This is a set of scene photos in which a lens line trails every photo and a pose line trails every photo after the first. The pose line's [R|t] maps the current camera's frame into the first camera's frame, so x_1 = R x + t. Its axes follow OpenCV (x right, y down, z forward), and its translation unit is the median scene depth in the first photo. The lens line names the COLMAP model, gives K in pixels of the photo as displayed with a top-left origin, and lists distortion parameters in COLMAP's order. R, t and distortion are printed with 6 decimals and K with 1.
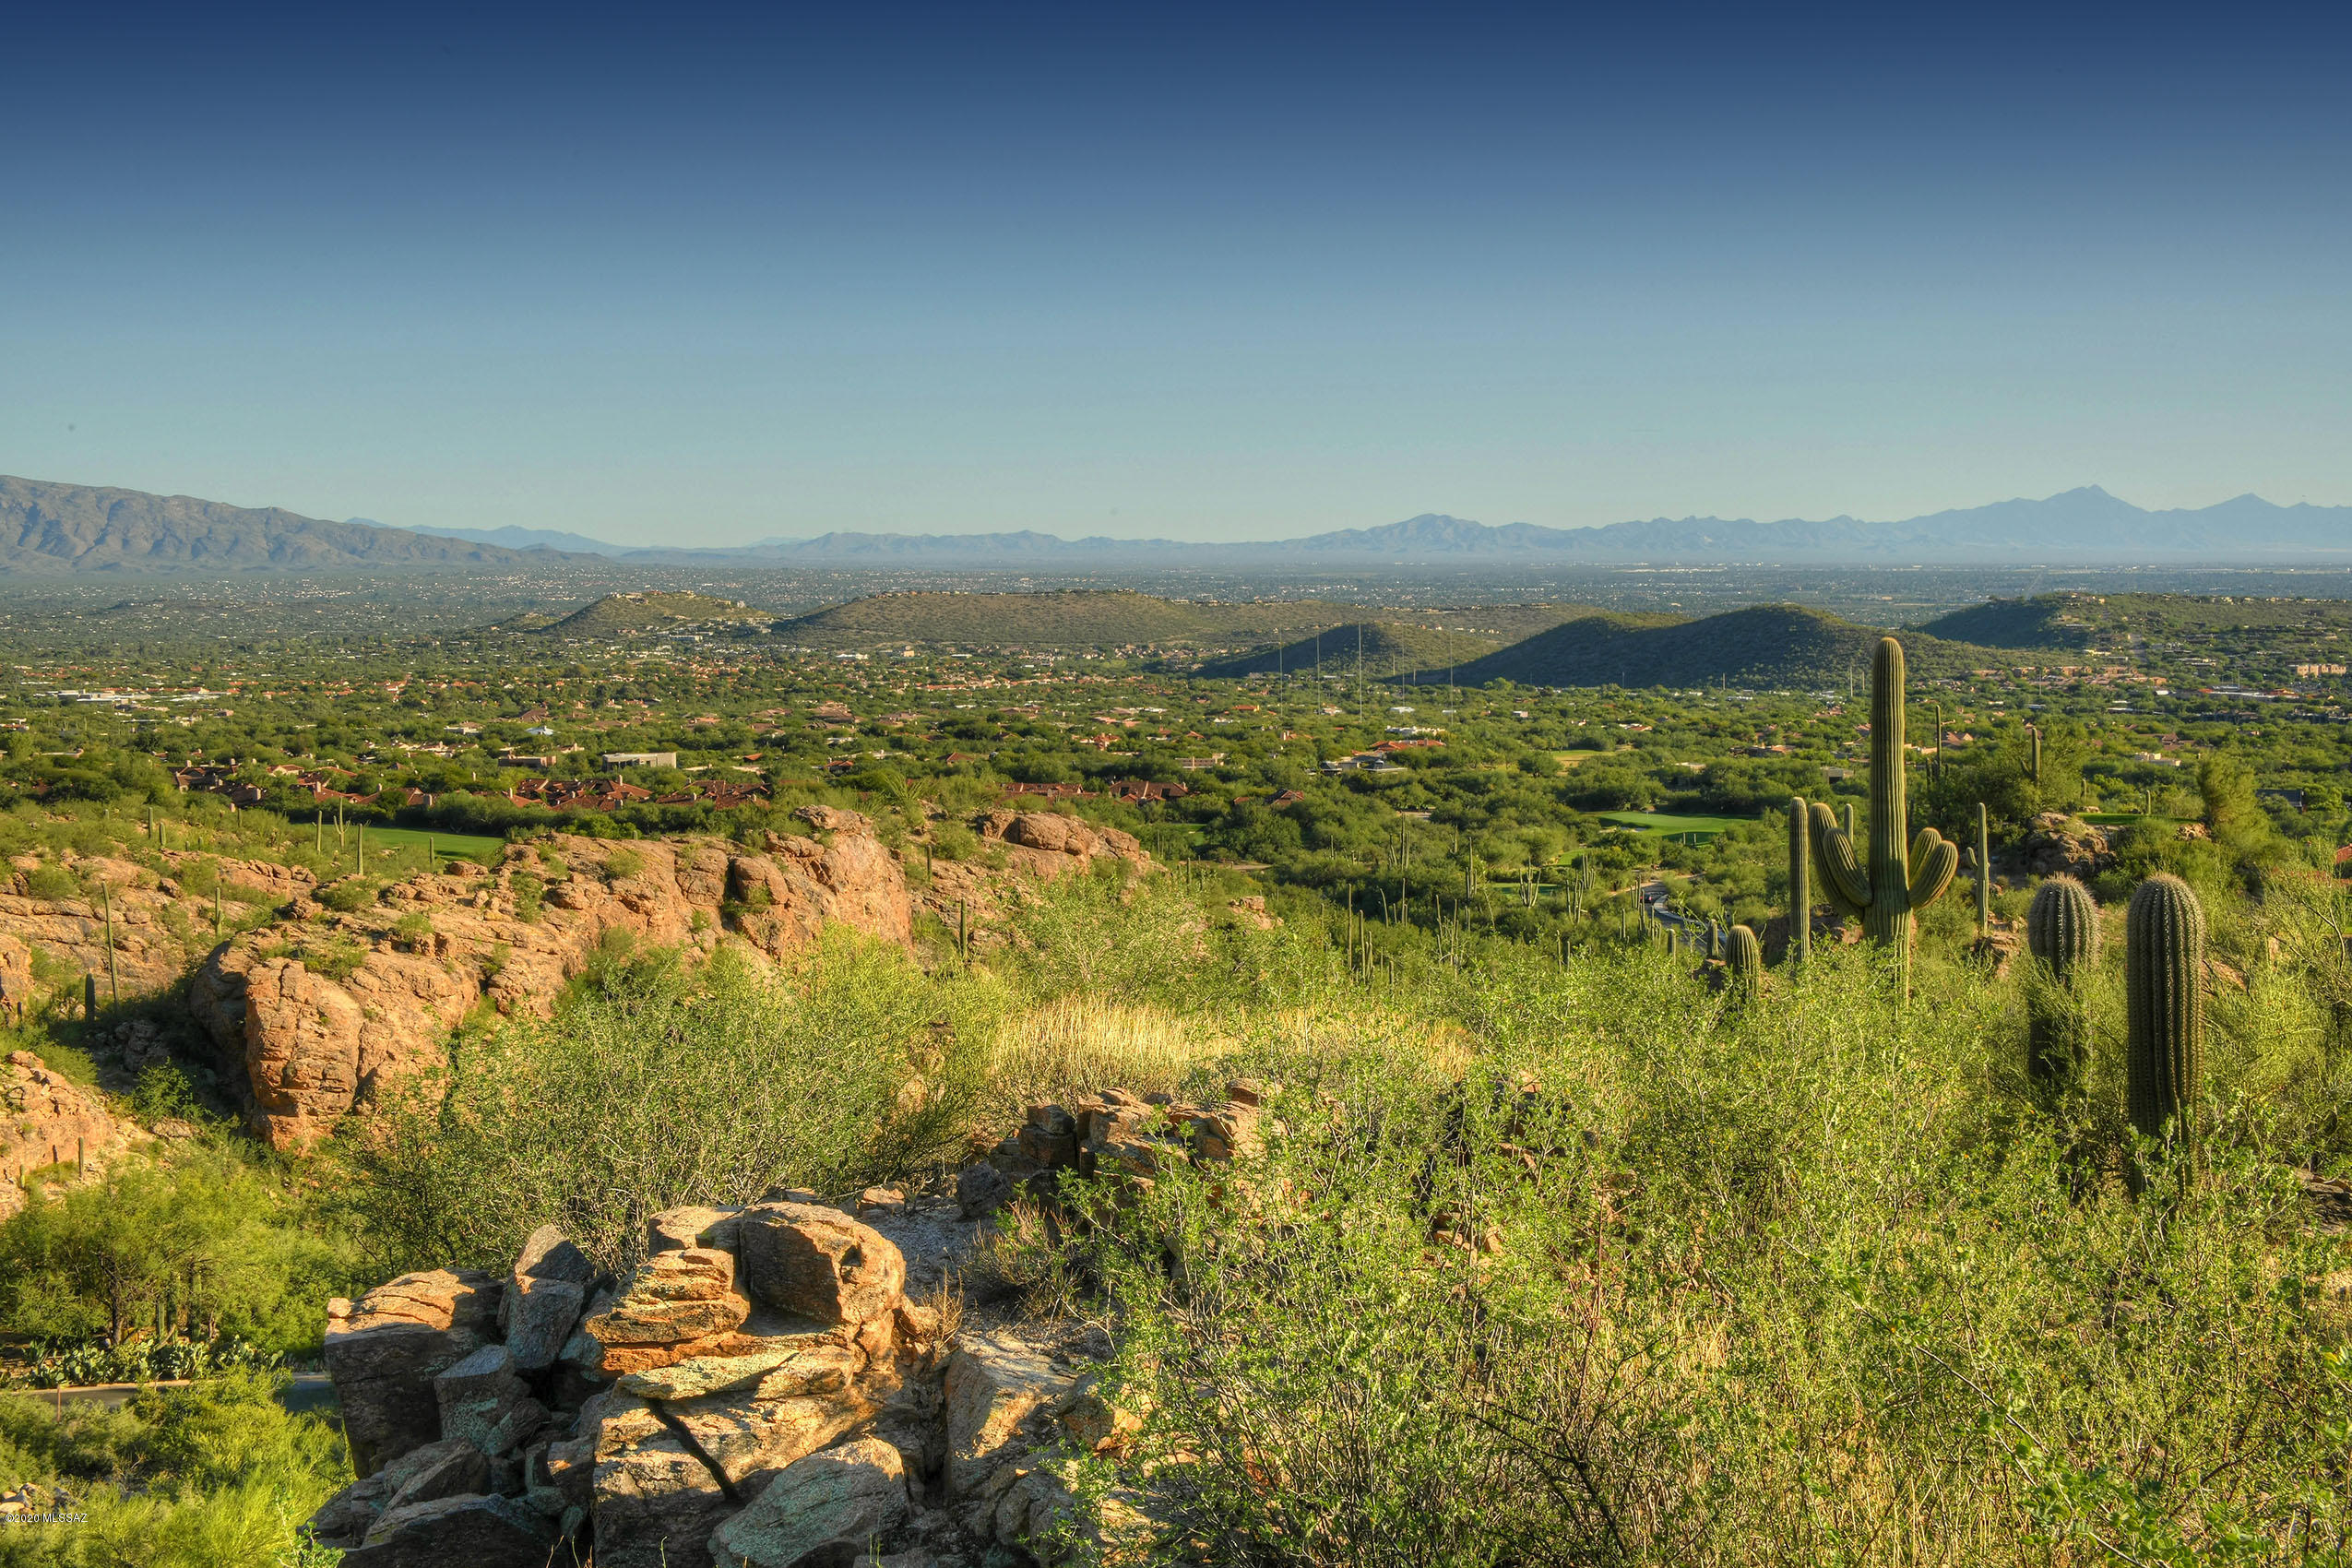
lens RADIAL K [[2792.1, 0, 1160.0], [0, 2792.1, 773.2], [0, 0, 1]] dist [0.124812, 0.000000]
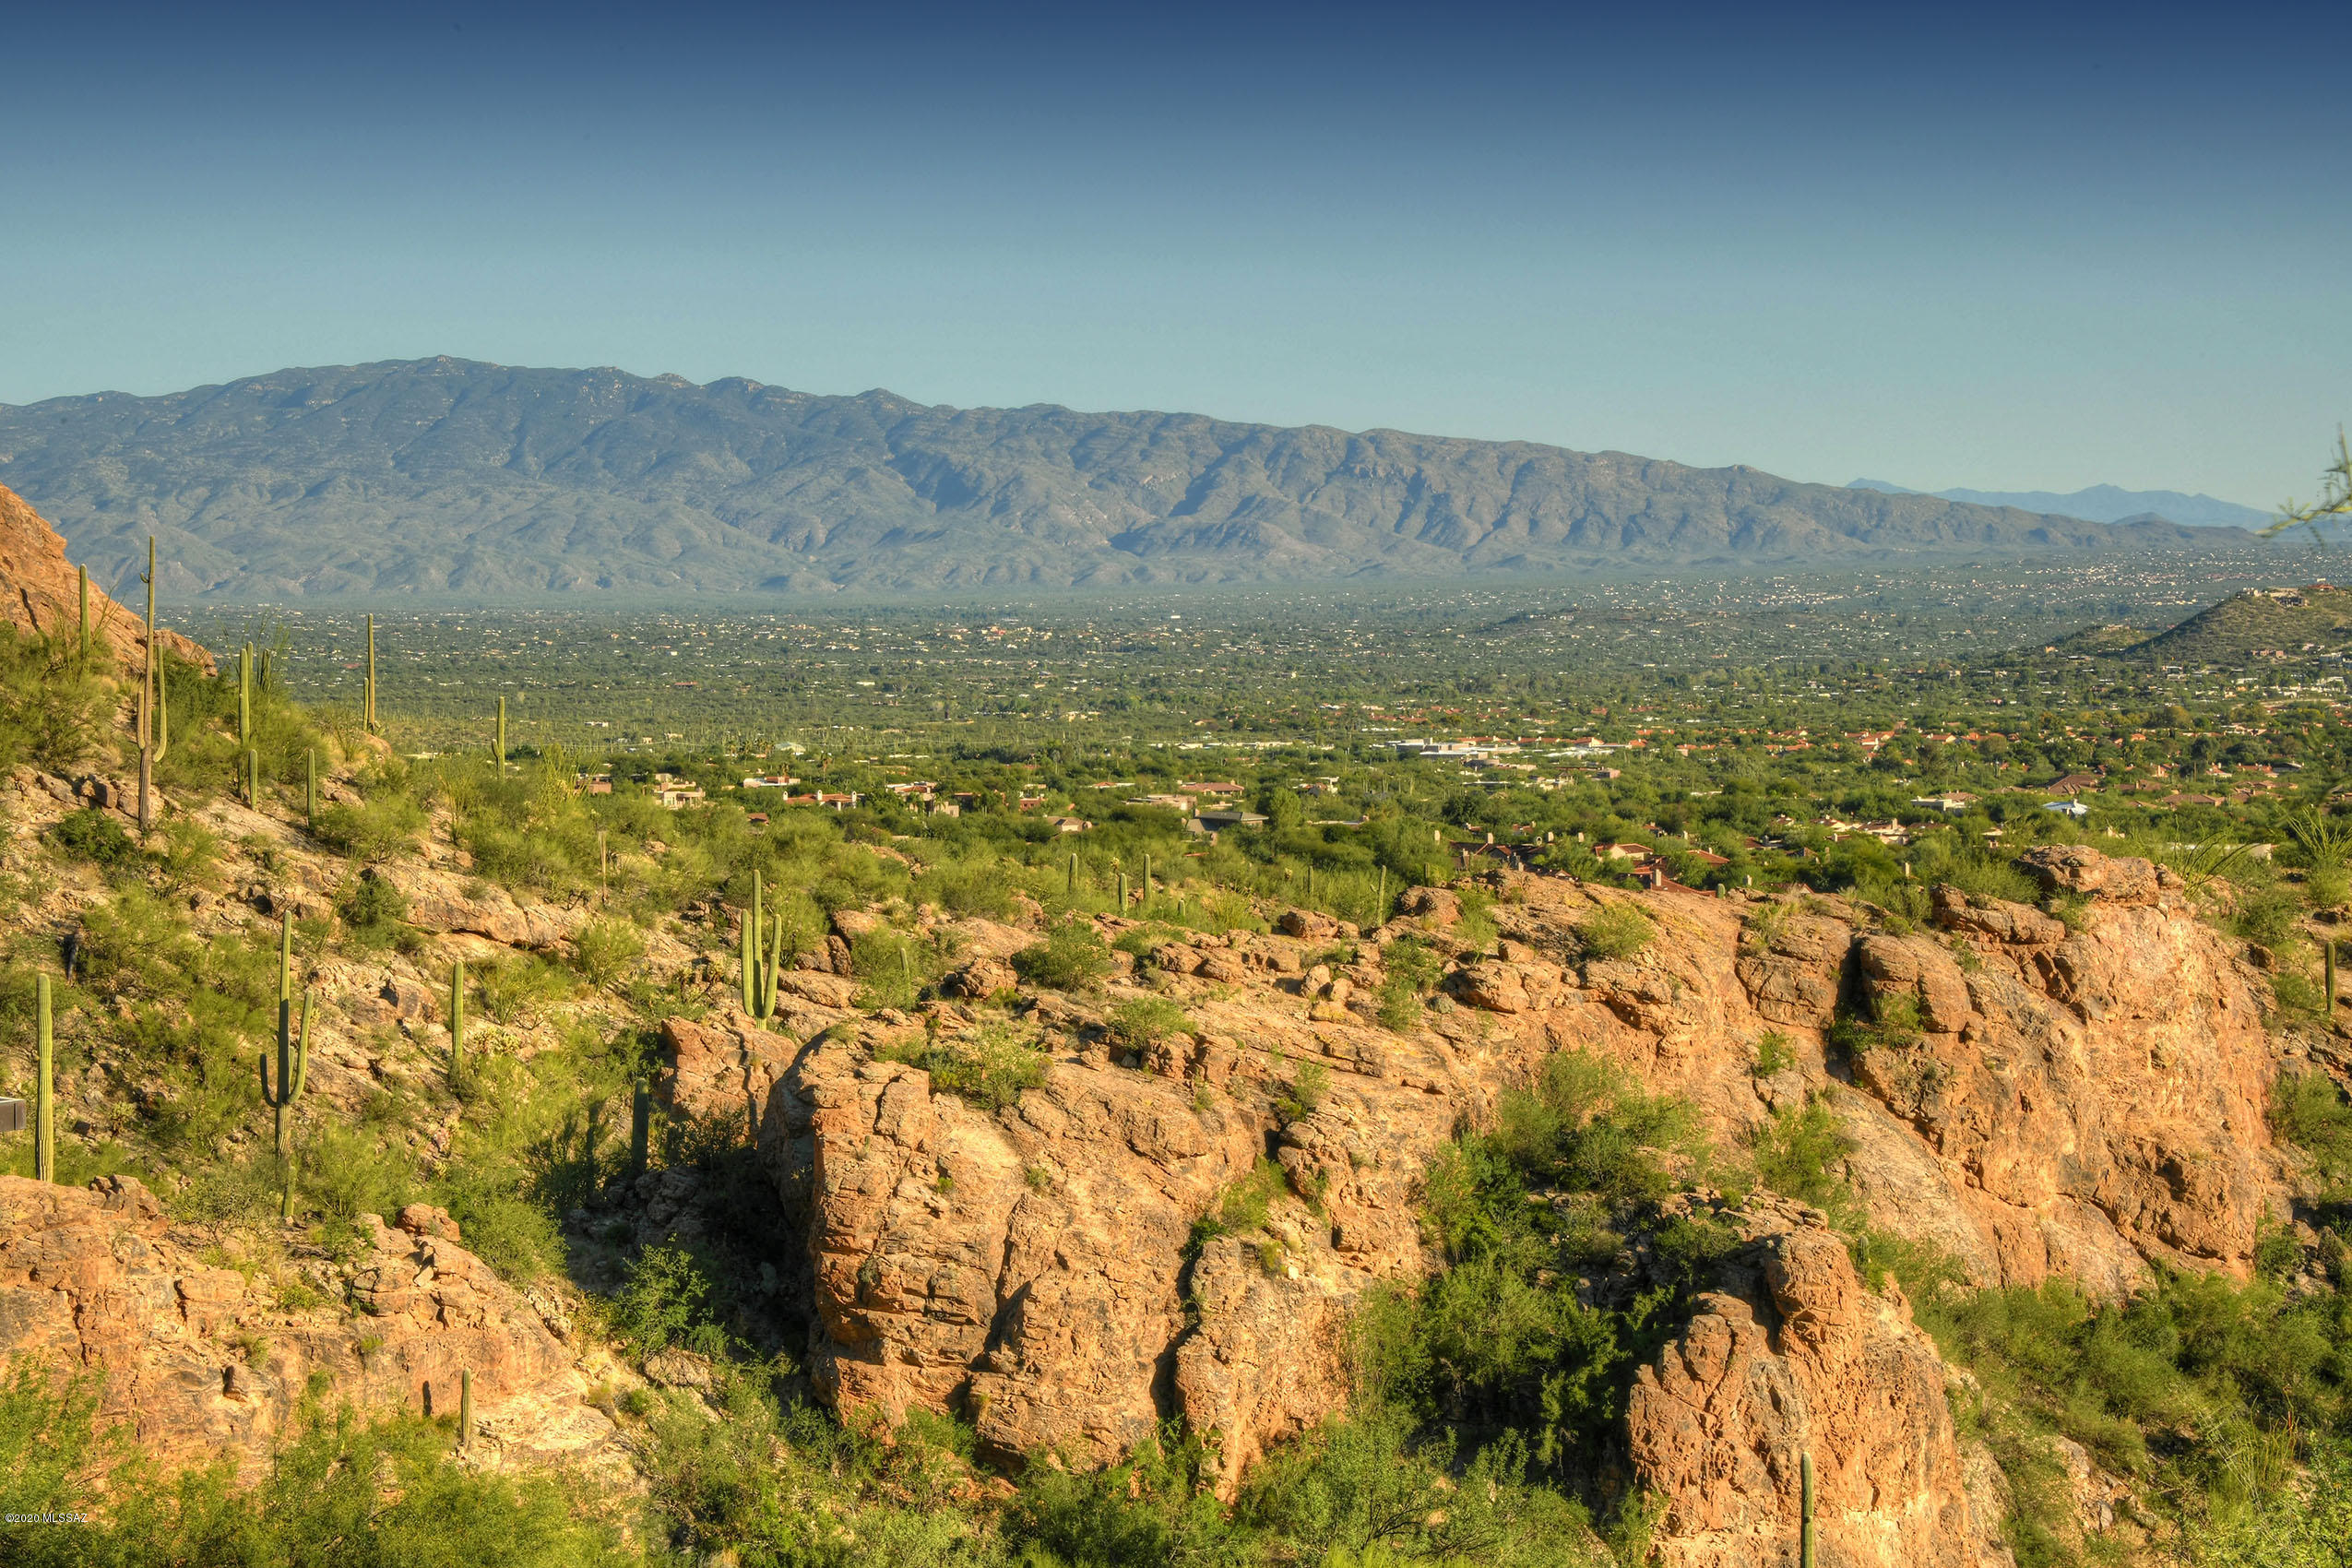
lens RADIAL K [[4552.1, 0, 1195.3], [0, 4552.1, 786.8], [0, 0, 1]] dist [0.443935, 0.000000]
pose [[0.912662, 0.024660, -0.407971, 0.077009], [-0.034310, 0.999277, -0.016353, 0.021567], [0.407272, 0.028922, 0.912849, 0.199267]]
